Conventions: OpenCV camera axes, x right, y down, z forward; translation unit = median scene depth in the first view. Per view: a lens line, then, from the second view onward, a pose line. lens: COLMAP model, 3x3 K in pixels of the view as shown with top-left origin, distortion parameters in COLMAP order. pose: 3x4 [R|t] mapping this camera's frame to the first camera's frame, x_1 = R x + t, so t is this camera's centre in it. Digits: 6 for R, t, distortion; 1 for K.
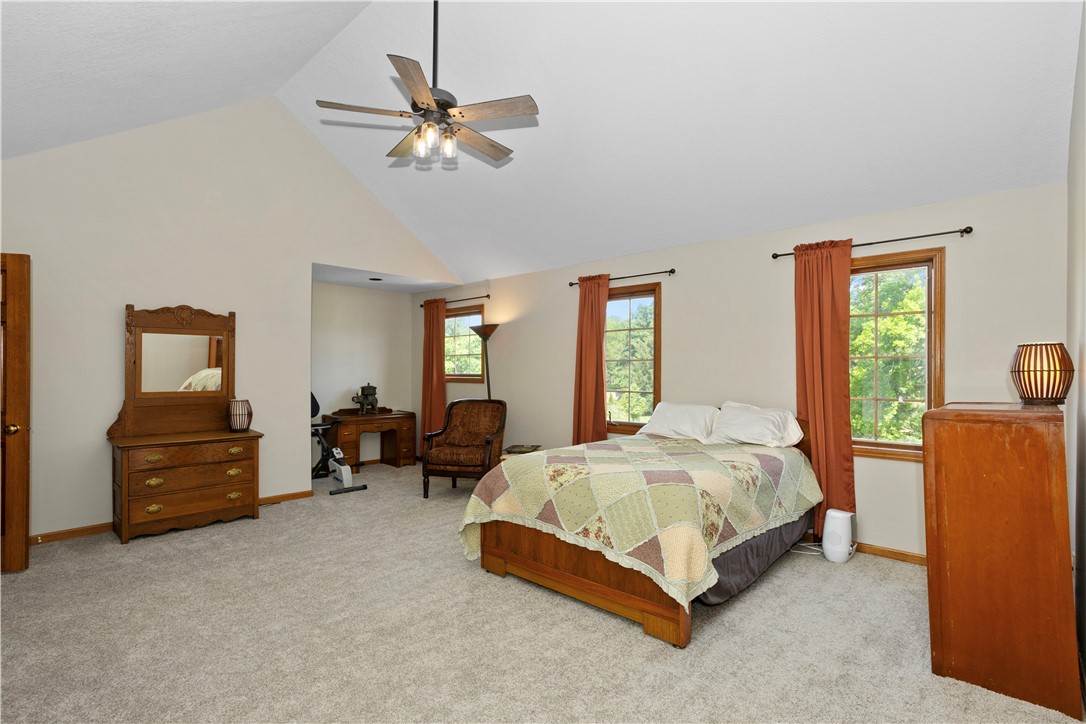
lens RADIAL K [[531.0, 0, 543.0], [0, 531.0, 362.0], [0, 0, 1]] dist [-0.050433, -0.000152]
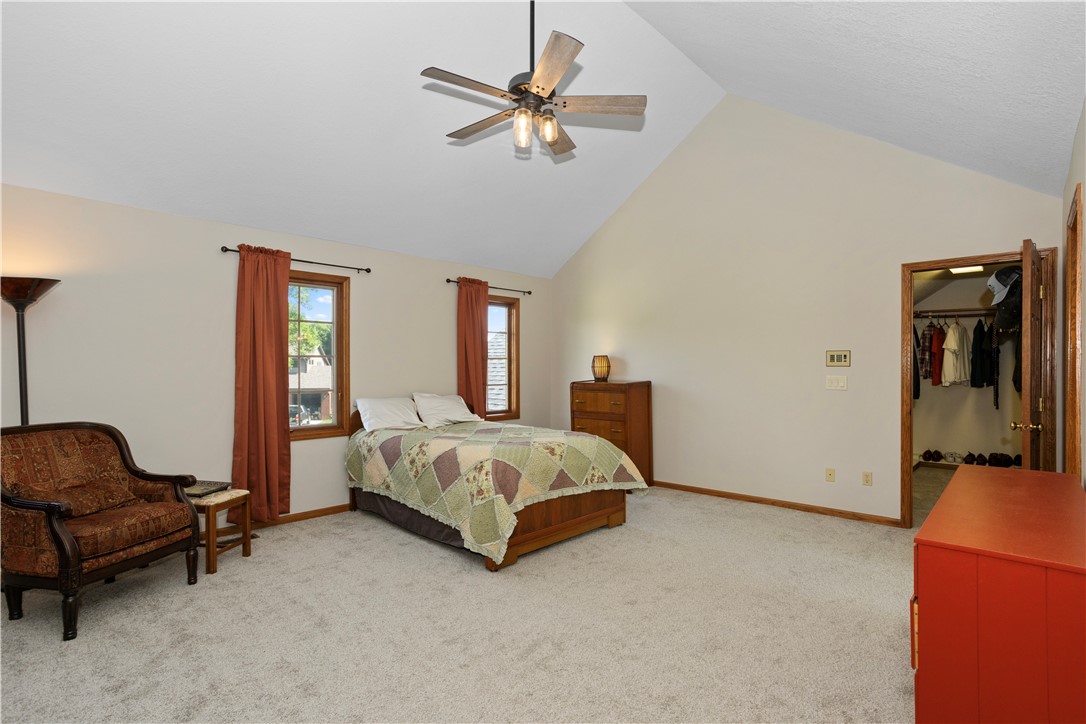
lens RADIAL K [[531.0, 0, 543.0], [0, 531.0, 362.0], [0, 0, 1]] dist [-0.050433, -0.000152]
pose [[-0.001370, 0.014727, 0.999891, -0.748001], [-0.006598, 0.999870, -0.014736, 0.017505], [-0.999977, -0.006617, -0.001273, 0.639931]]
